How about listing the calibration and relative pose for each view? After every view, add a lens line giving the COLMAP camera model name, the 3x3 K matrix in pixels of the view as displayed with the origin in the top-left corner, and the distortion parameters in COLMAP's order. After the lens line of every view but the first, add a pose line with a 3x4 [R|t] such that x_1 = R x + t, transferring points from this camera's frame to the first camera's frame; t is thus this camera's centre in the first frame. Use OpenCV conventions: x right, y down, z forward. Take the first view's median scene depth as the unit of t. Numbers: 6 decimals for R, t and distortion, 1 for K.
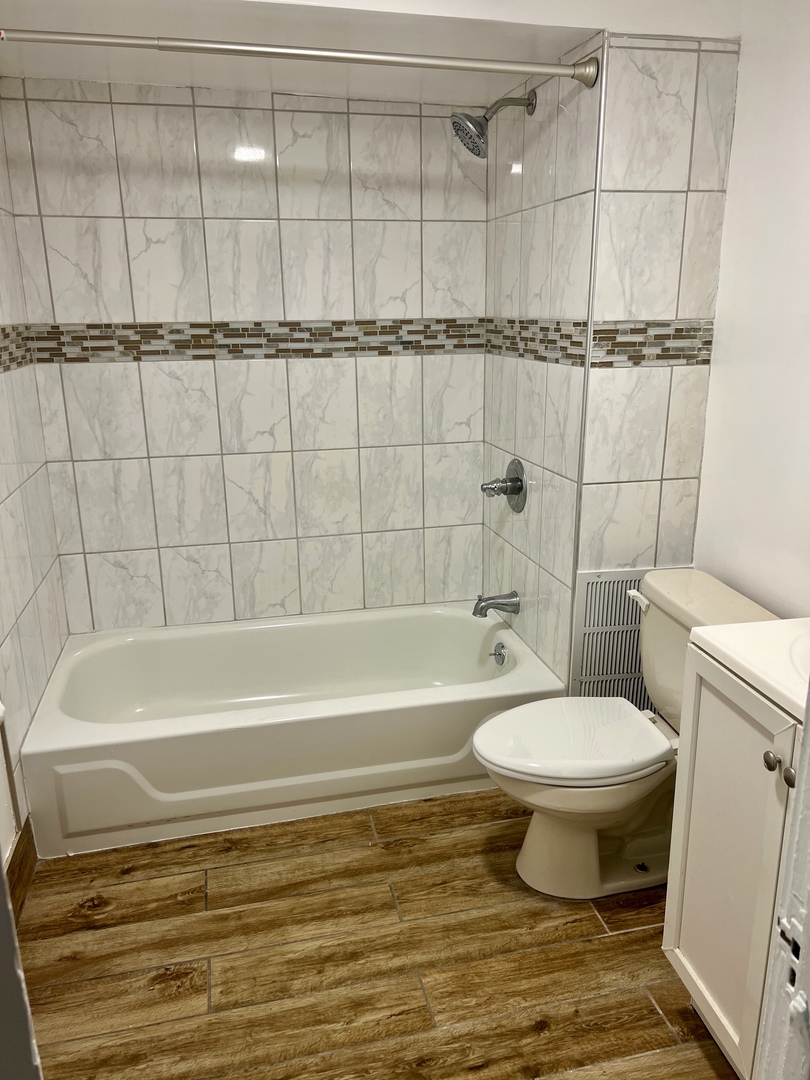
lens RADIAL K [[810.6, 0, 406.2], [0, 810.6, 542.3], [0, 0, 1]] dist [0.054451, -0.056523]
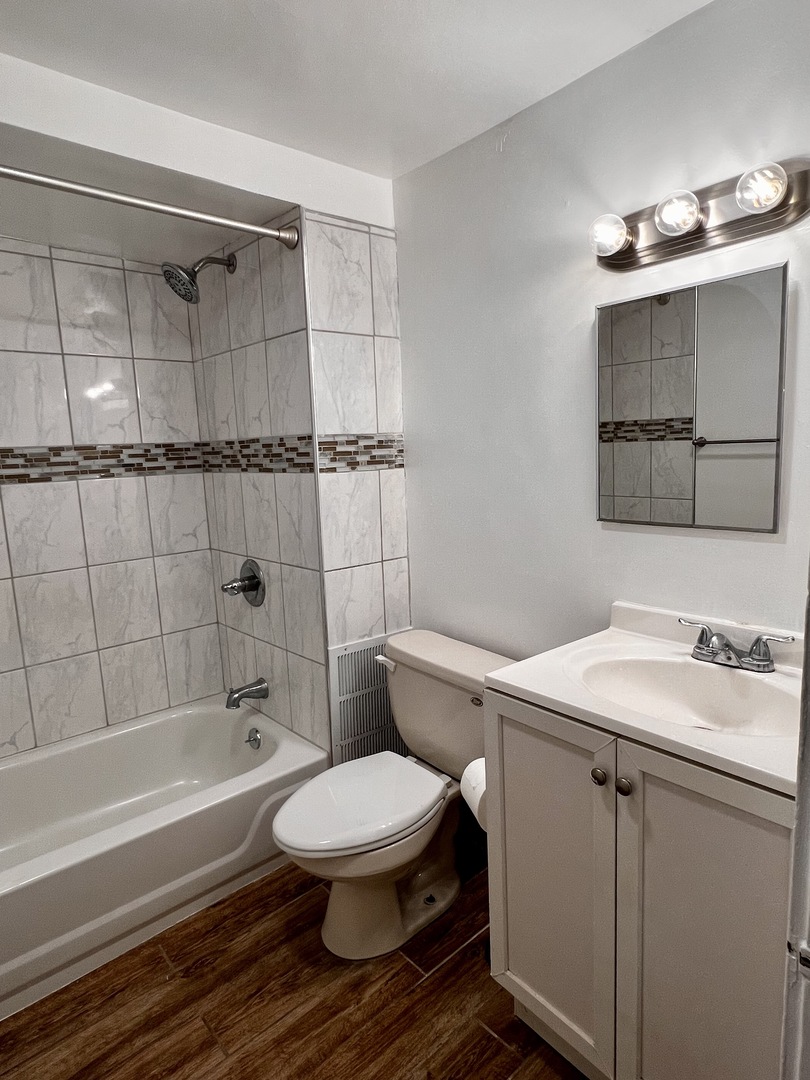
lens RADIAL K [[620.3, 0, 404.1], [0, 620.3, 540.4], [0, 0, 1]] dist [-0.003797, 0.003120]
pose [[0.878779, -0.092693, 0.468141, -0.088408], [0.160061, 0.981384, -0.106145, -0.003721], [-0.449587, 0.168209, 0.877256, 0.164284]]
